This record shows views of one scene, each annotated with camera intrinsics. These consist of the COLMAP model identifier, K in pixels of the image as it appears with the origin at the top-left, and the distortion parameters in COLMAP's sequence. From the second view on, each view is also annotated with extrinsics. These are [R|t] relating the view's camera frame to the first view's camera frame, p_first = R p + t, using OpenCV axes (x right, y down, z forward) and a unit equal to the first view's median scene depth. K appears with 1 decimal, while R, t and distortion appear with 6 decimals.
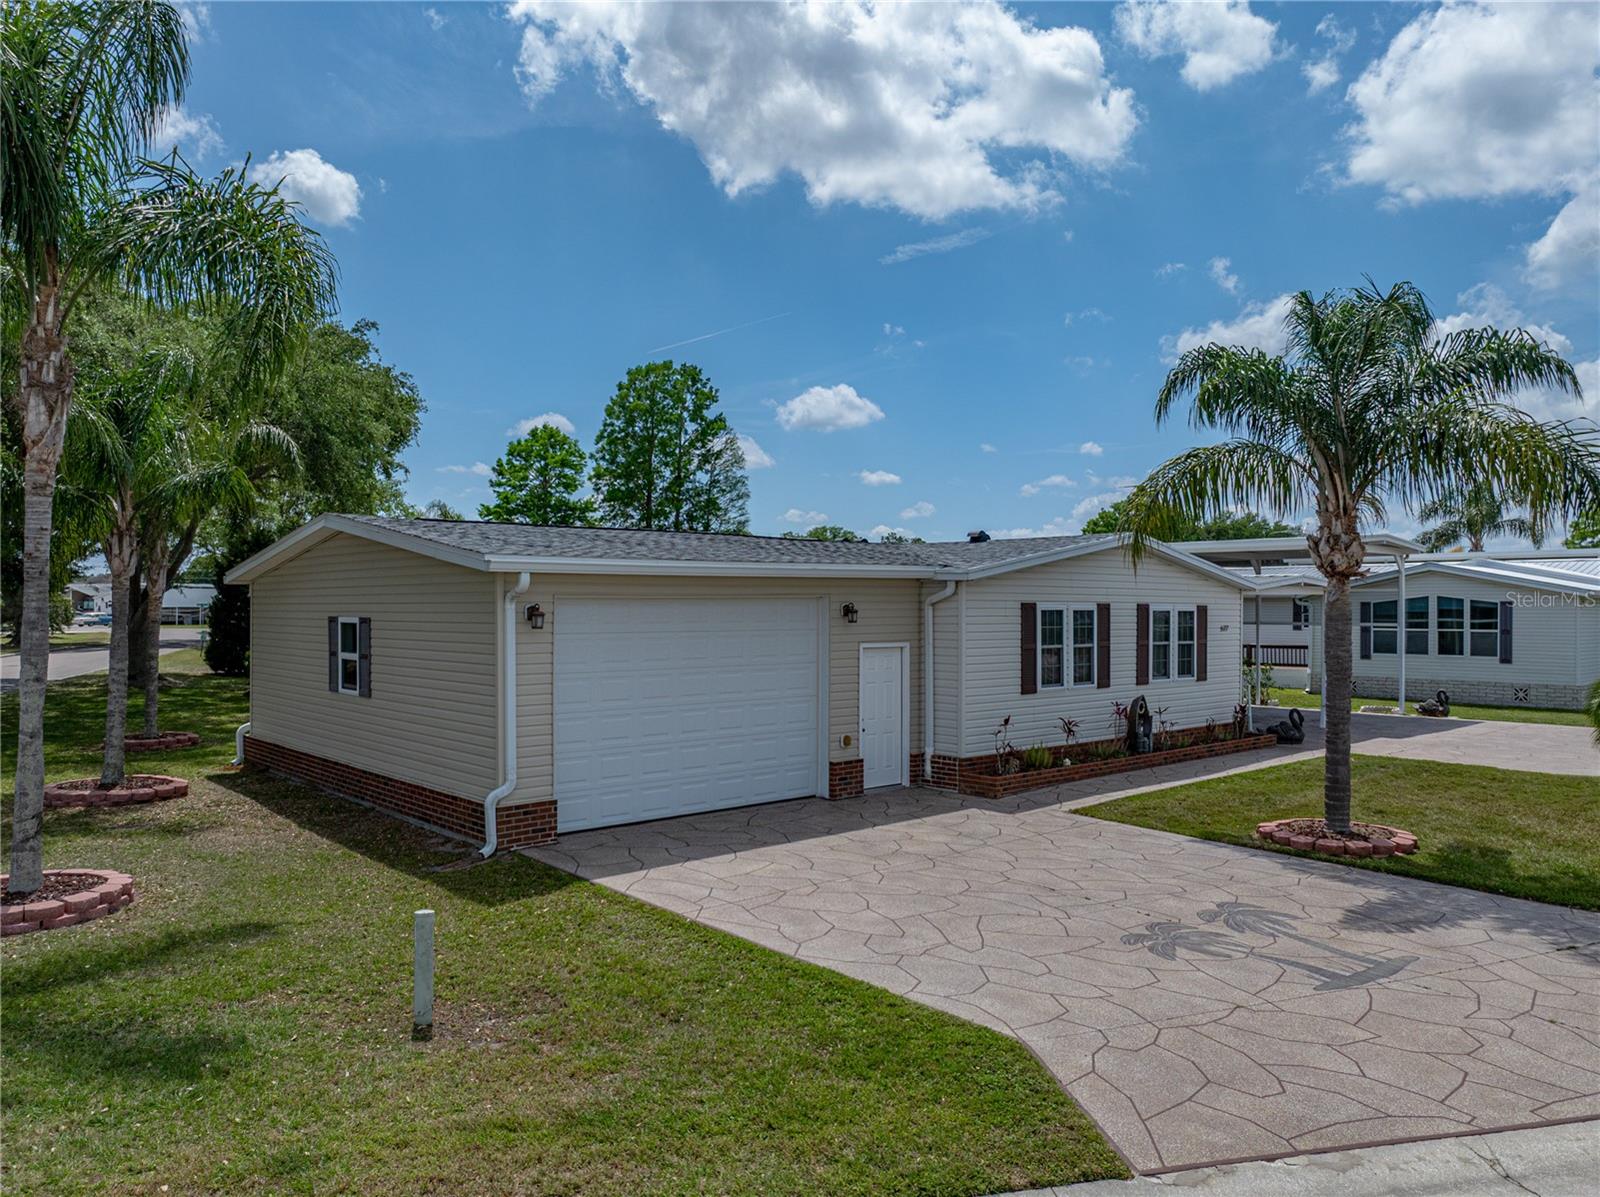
lens RADIAL K [[1153.9, 0, 795.2], [0, 1153.9, 598.1], [0, 0, 1]] dist [-0.026065, 0.005897]
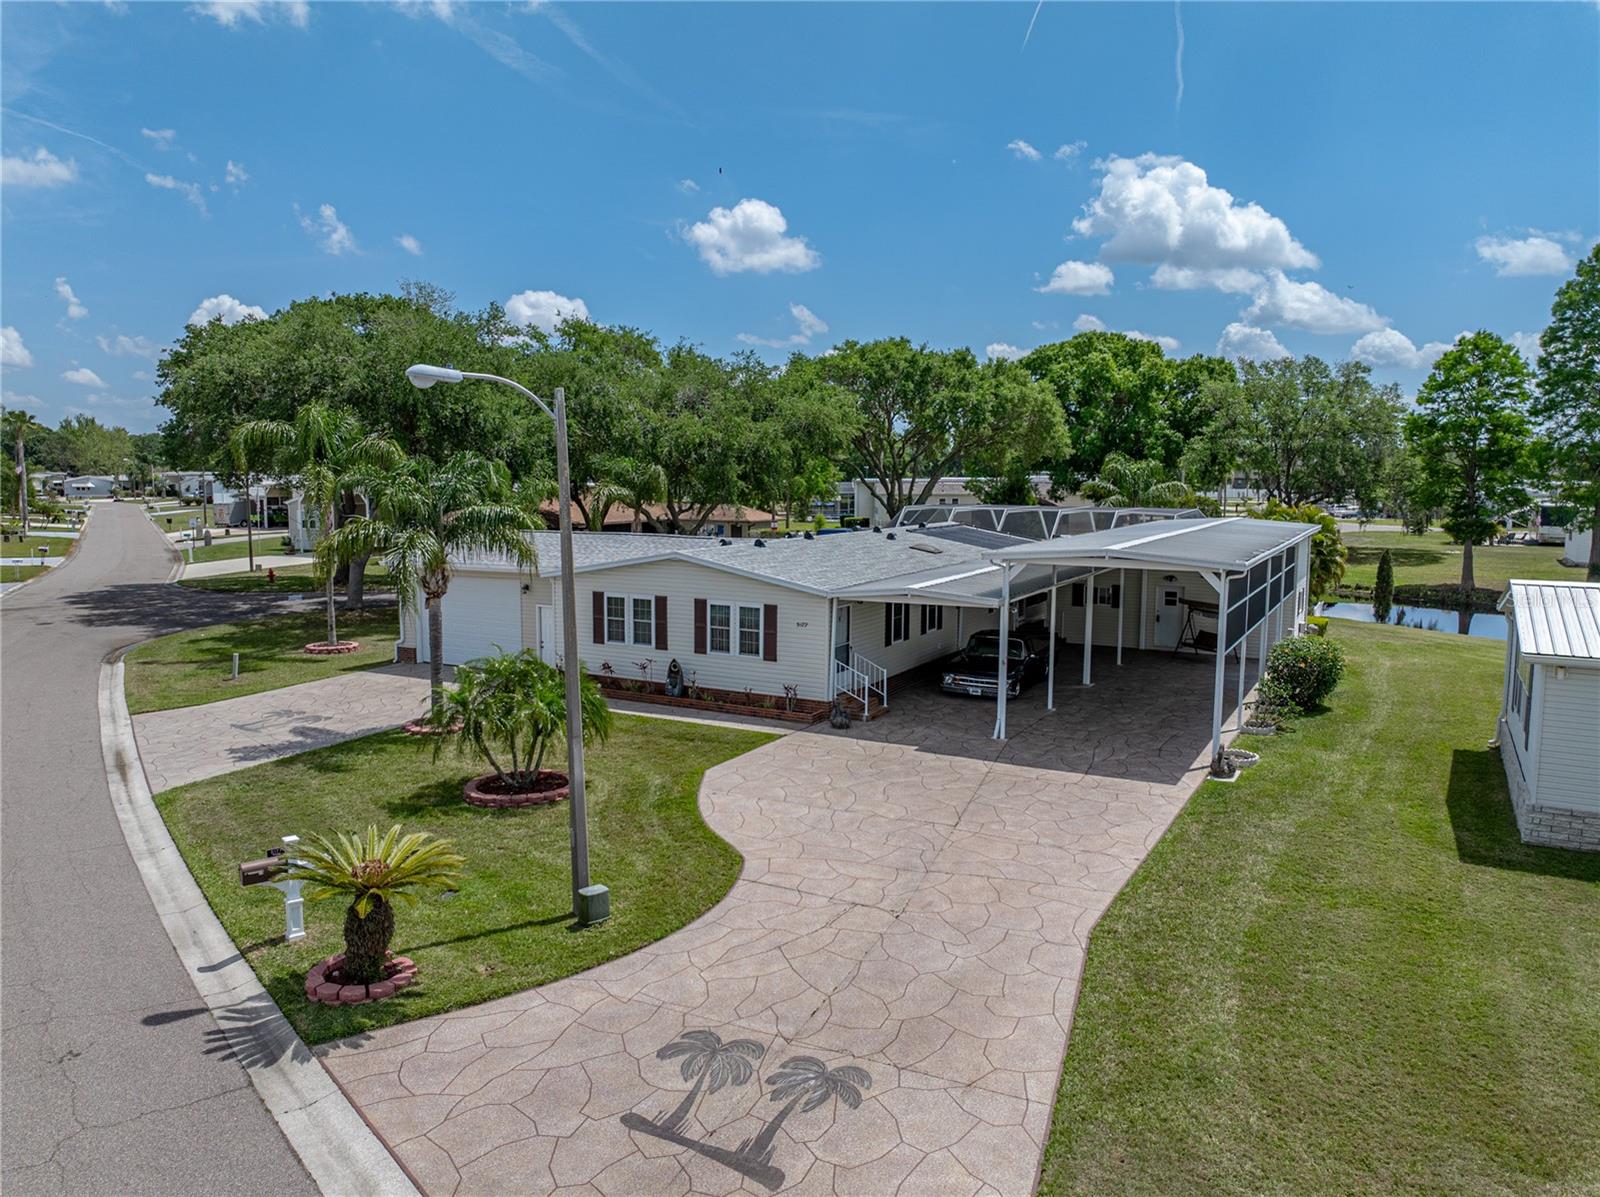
lens RADIAL K [[1171.5, 0, 790.6], [0, 1171.5, 601.6], [0, 0, 1]] dist [-0.015362, -0.001384]
pose [[0.303230, 0.108661, -0.946702, 2.046789], [0.006018, 0.993239, 0.115930, -0.191883], [0.952898, -0.040851, 0.300526, 0.773966]]
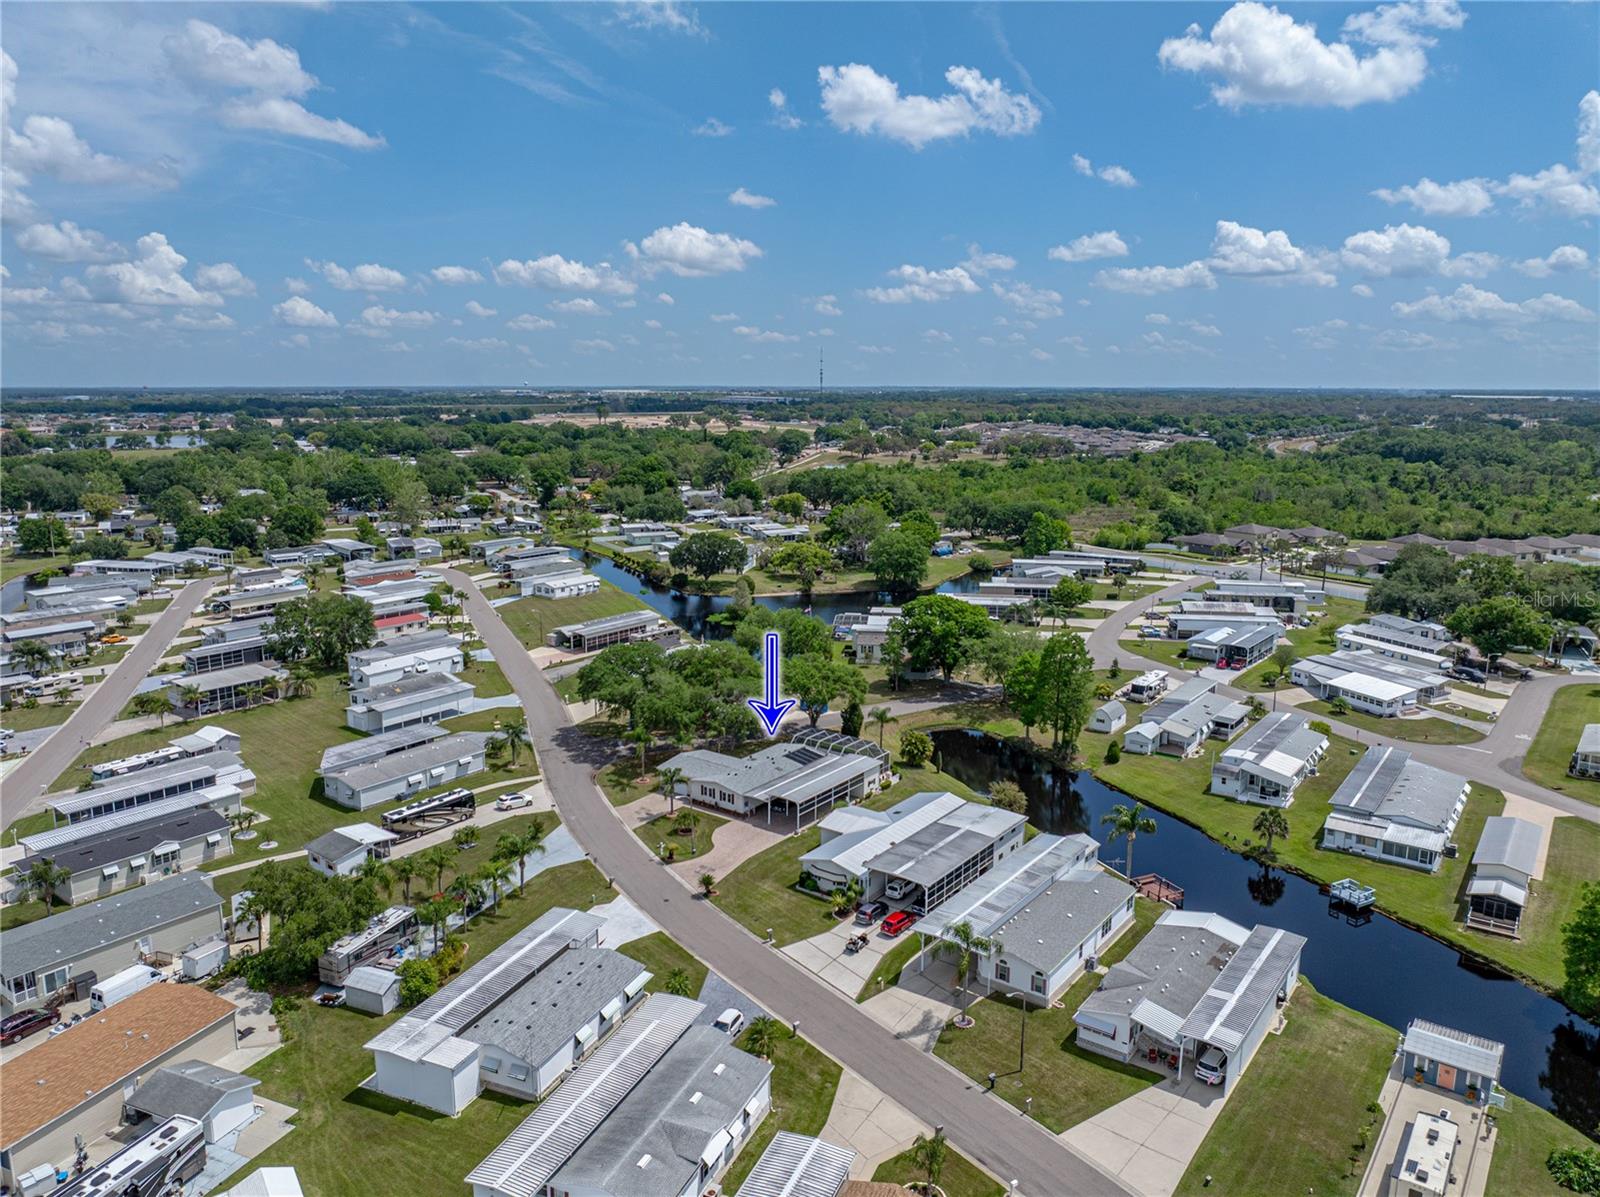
lens RADIAL K [[1127.9, 0, 800.0], [0, 1127.9, 598.5], [0, 0, 1]] dist [-0.037531, 0.045494]
pose [[0.177755, 0.178306, -0.967786, 8.644972], [-0.001426, 0.983493, 0.180938, -3.040794], [0.984074, -0.030783, 0.175075, 0.293787]]
